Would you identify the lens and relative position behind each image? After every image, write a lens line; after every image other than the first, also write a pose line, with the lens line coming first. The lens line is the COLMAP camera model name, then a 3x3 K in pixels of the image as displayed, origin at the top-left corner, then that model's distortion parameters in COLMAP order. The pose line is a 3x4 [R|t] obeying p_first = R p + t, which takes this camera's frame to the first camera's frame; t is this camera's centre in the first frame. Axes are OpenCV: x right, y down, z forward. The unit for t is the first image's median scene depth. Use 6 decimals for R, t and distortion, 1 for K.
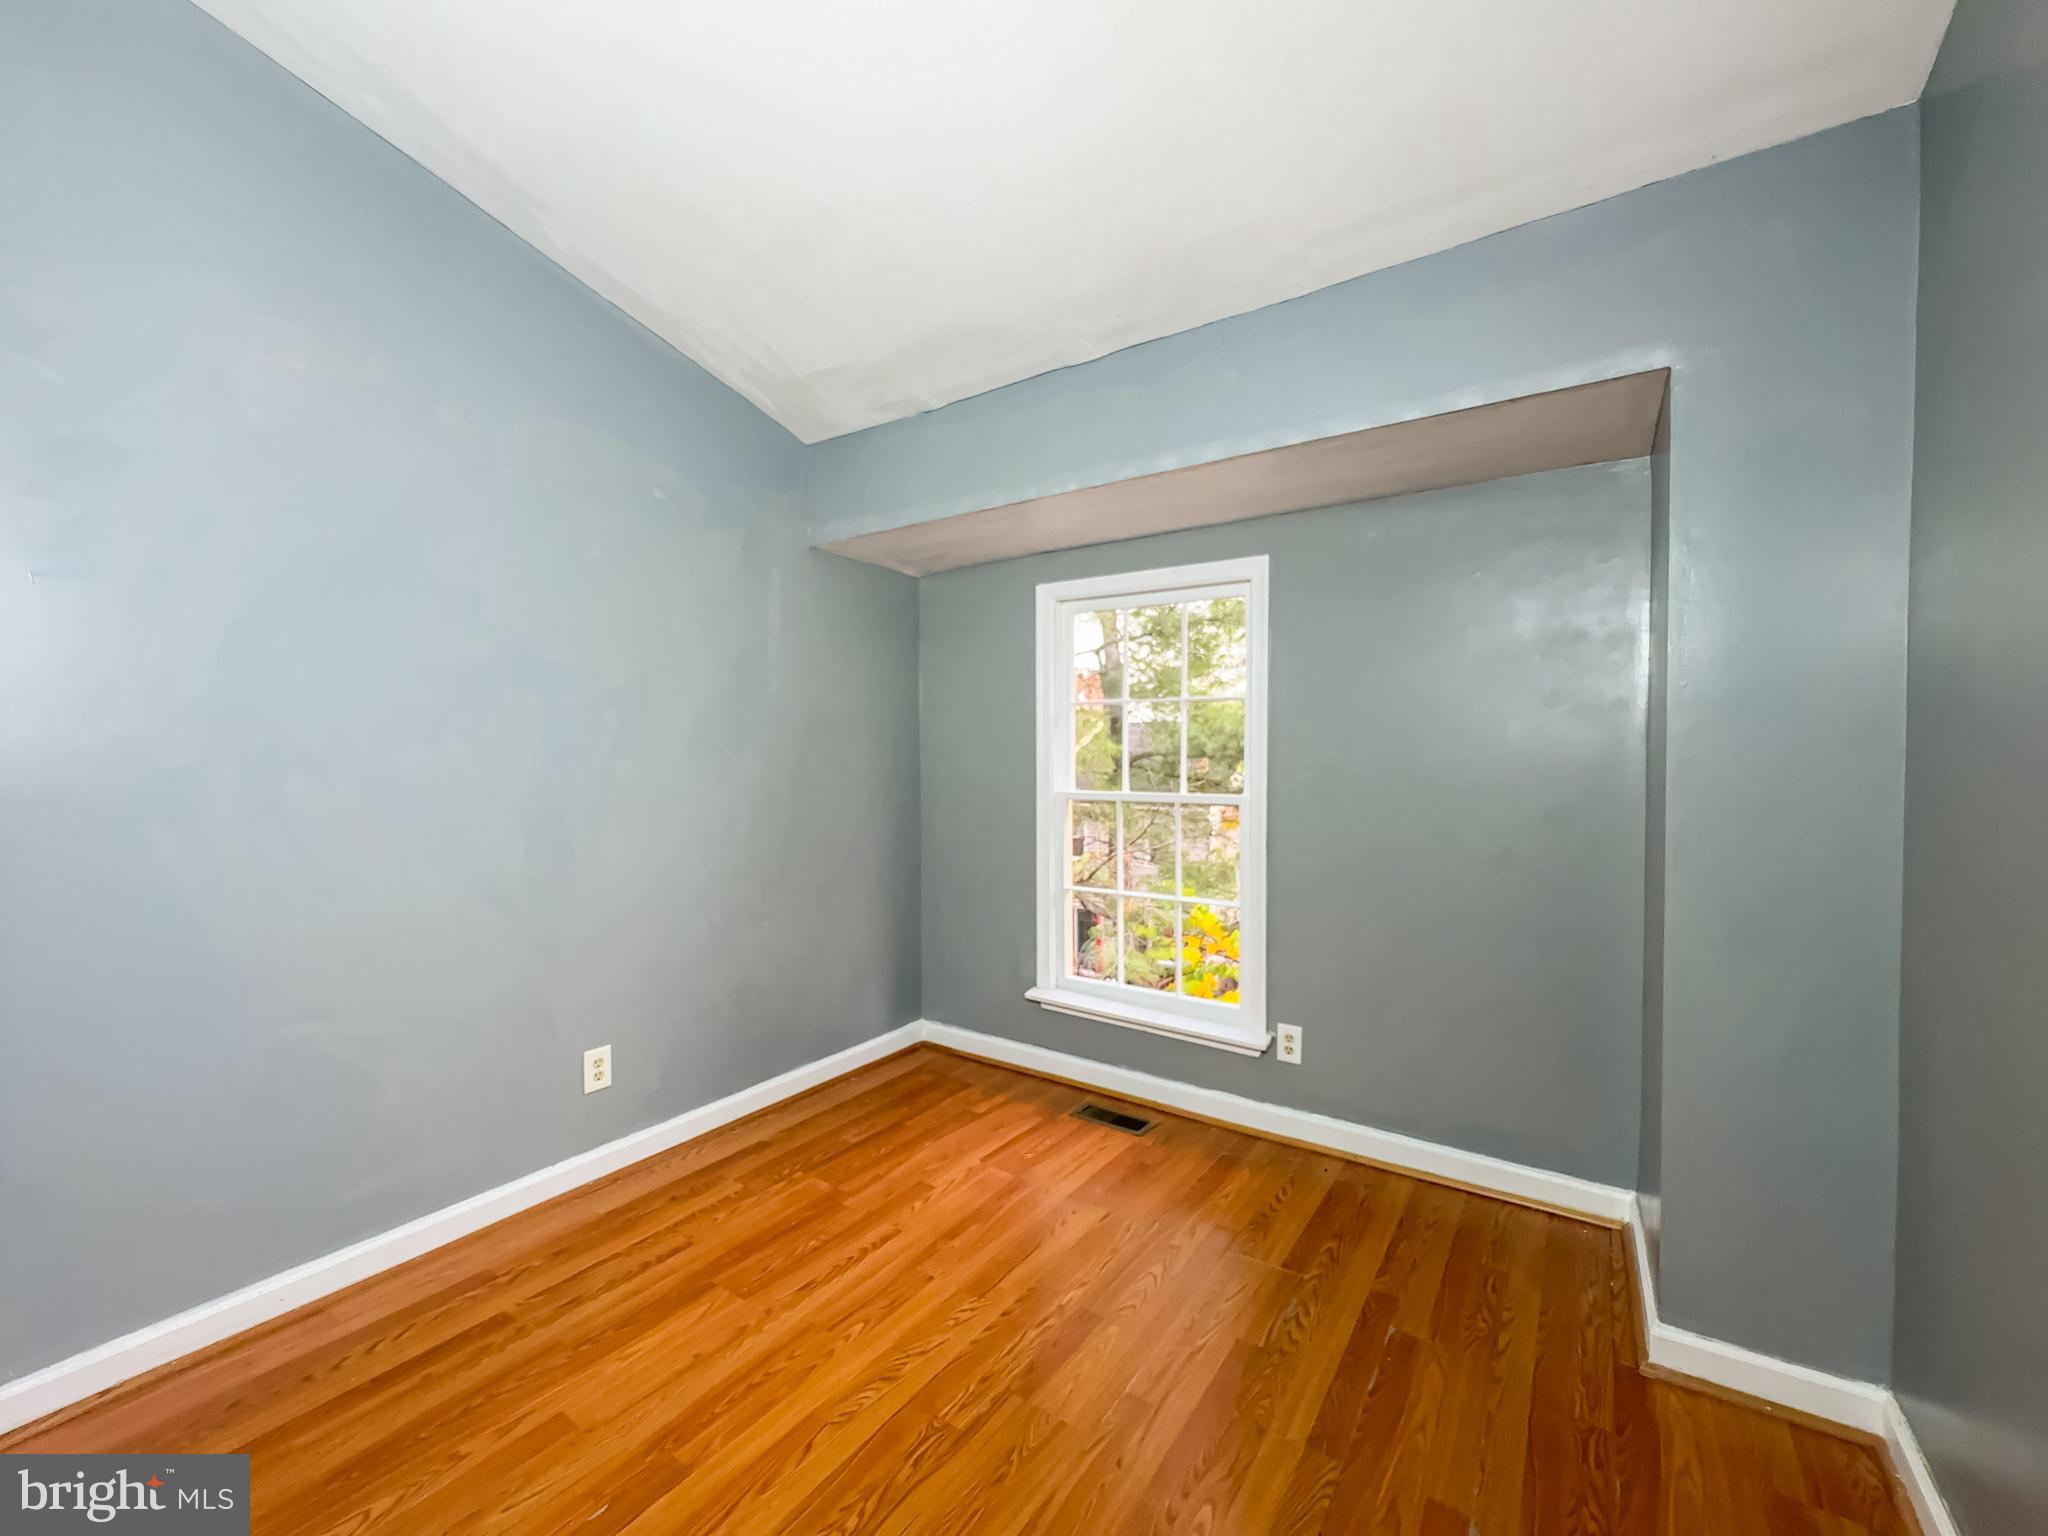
lens RADIAL K [[823.1, 0, 1021.6], [0, 823.1, 765.0], [0, 0, 1]] dist [-0.007731, 0.000432]
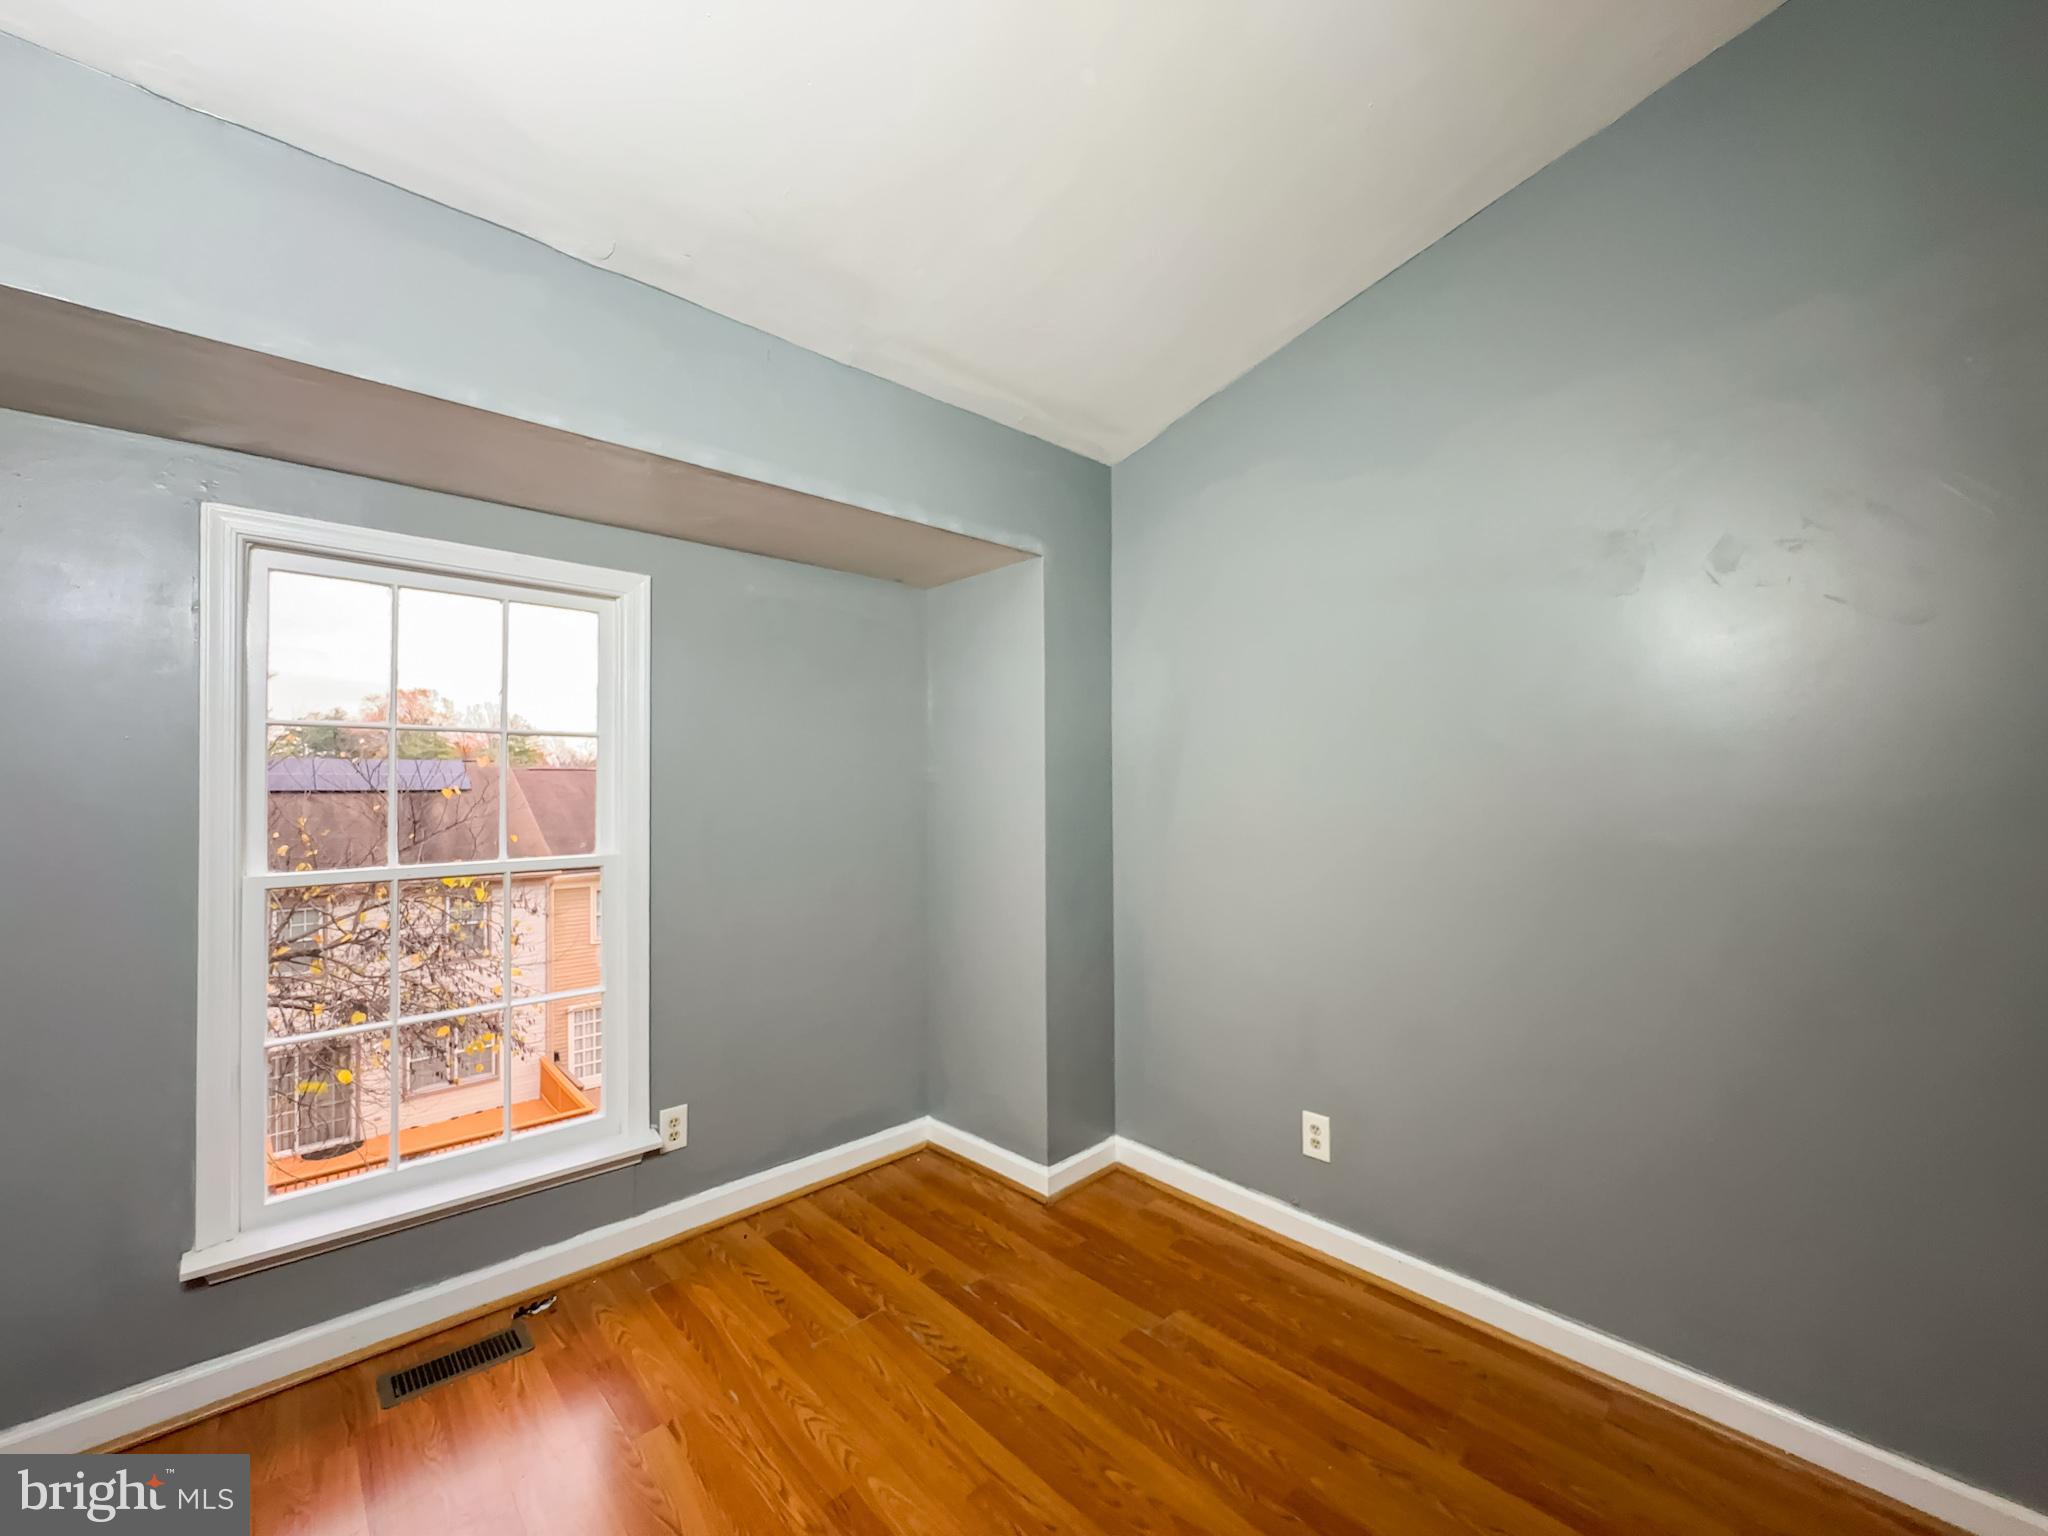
lens RADIAL K [[823.1, 0, 1022.6], [0, 823.1, 770.7], [0, 0, 1]] dist [-0.007731, 0.000432]
pose [[0.211155, 0.012007, 0.977379, -0.562322], [0.019047, 0.999684, -0.016396, -0.033241], [-0.977267, 0.022078, 0.210860, 0.519272]]
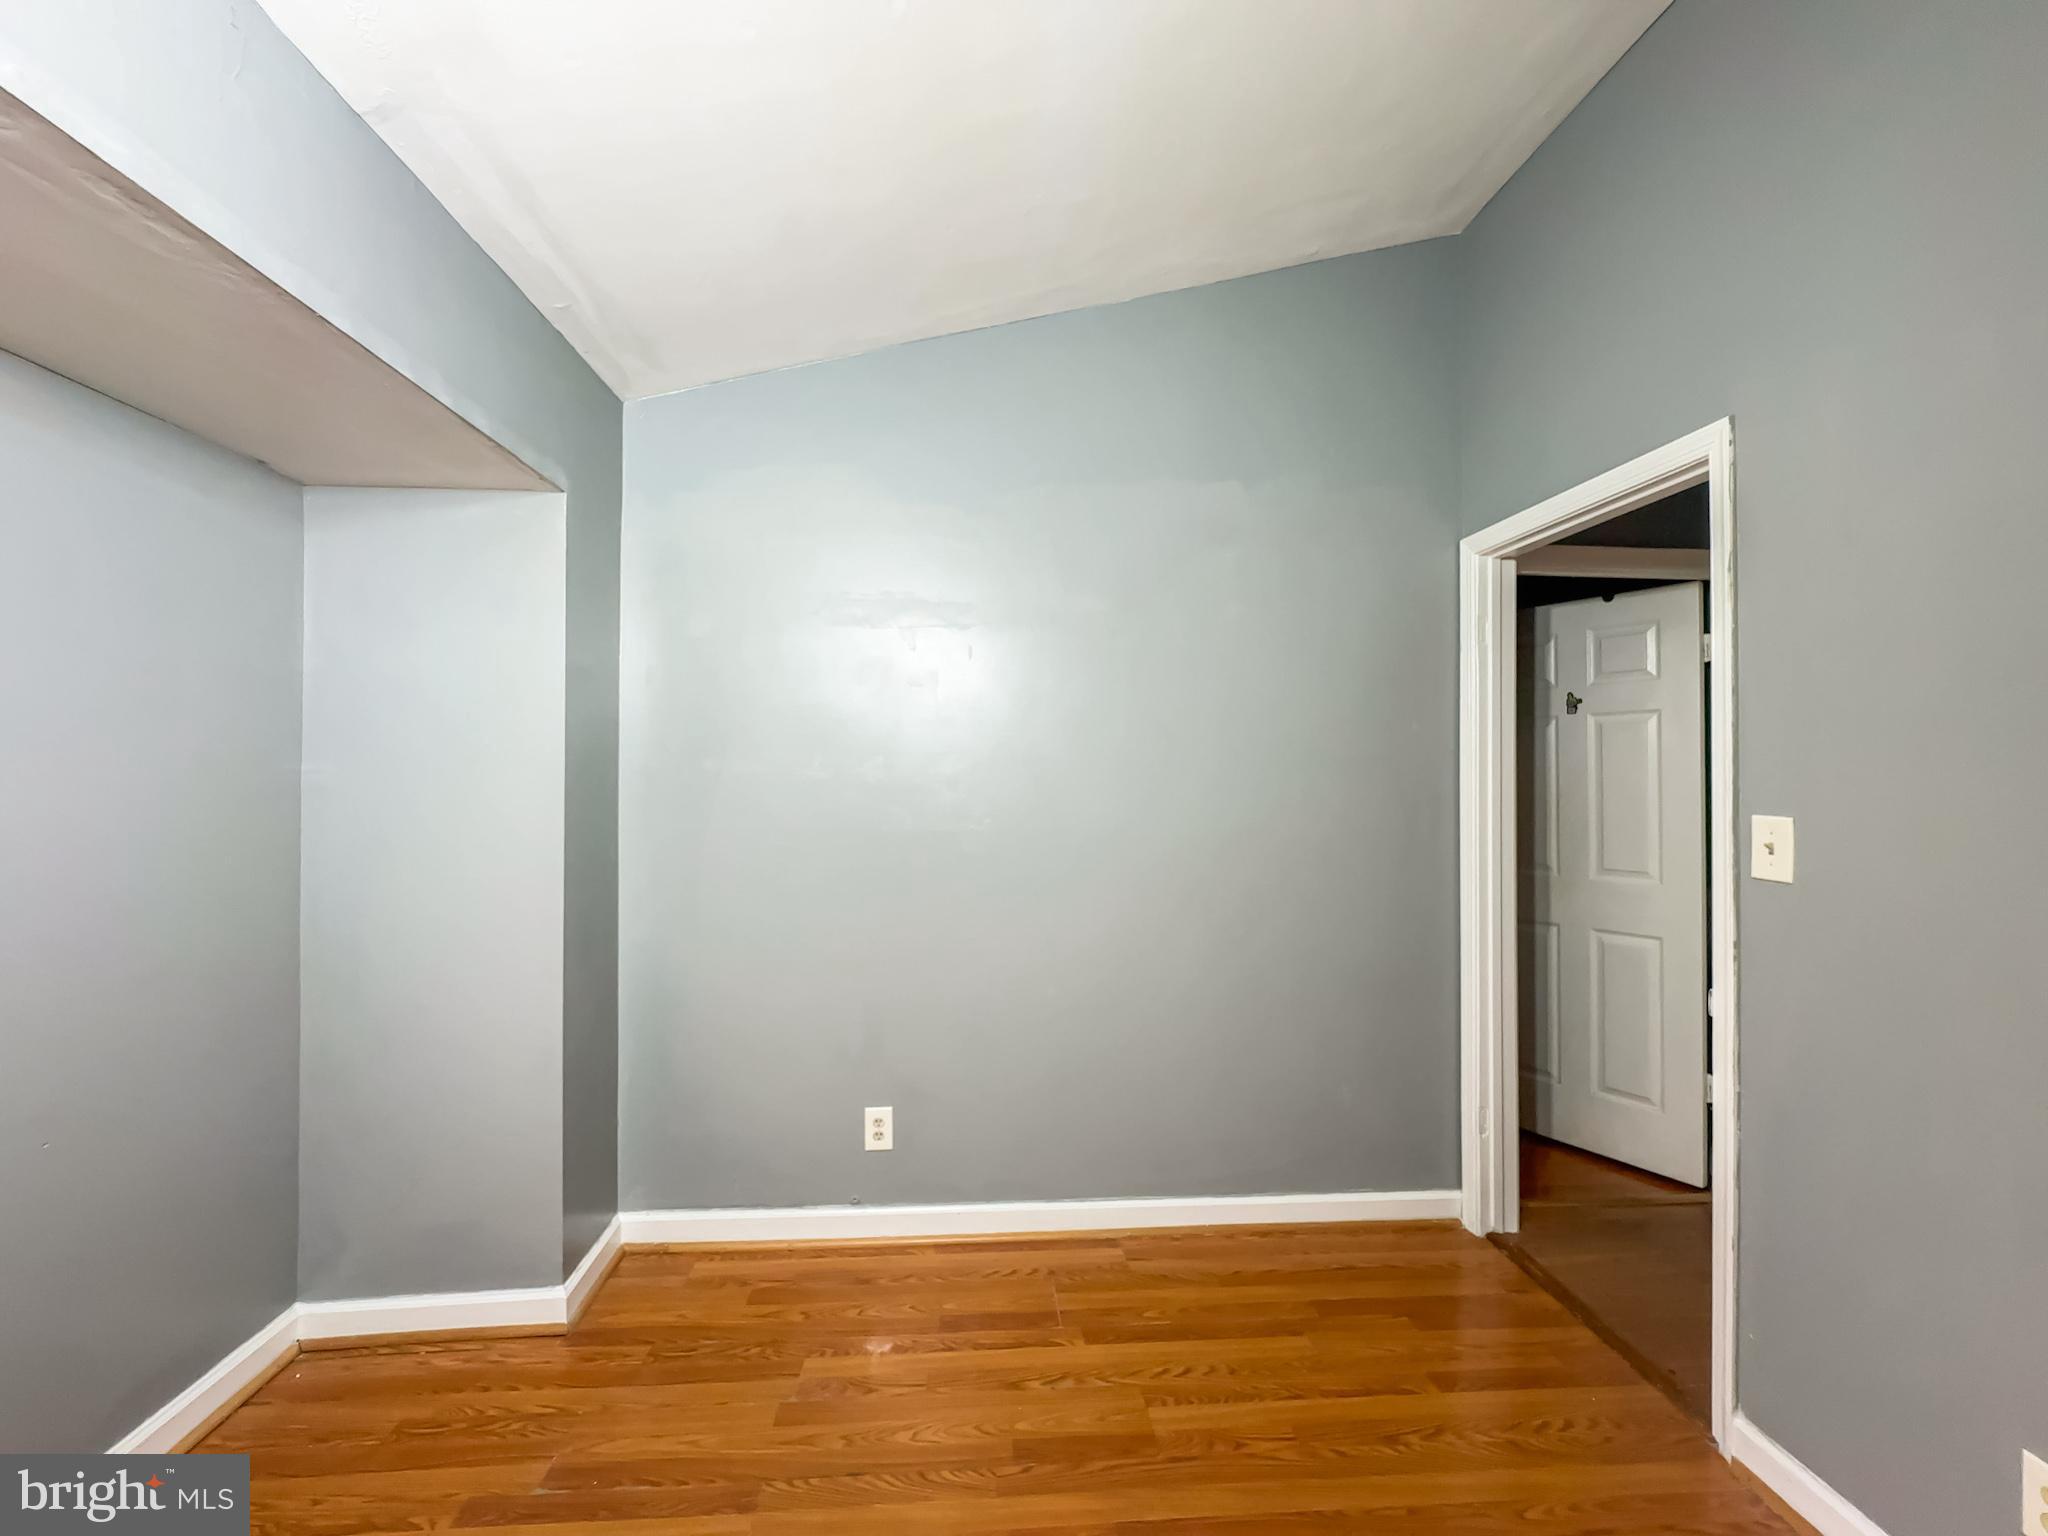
lens RADIAL K [[823.1, 0, 1021.0], [0, 823.1, 771.4], [0, 0, 1]] dist [-0.007731, 0.000432]
pose [[-0.626960, -0.000313, 0.779051, -0.425964], [0.005997, 0.999968, 0.005229, -0.055151], [-0.779028, 0.007950, -0.626938, 0.904805]]
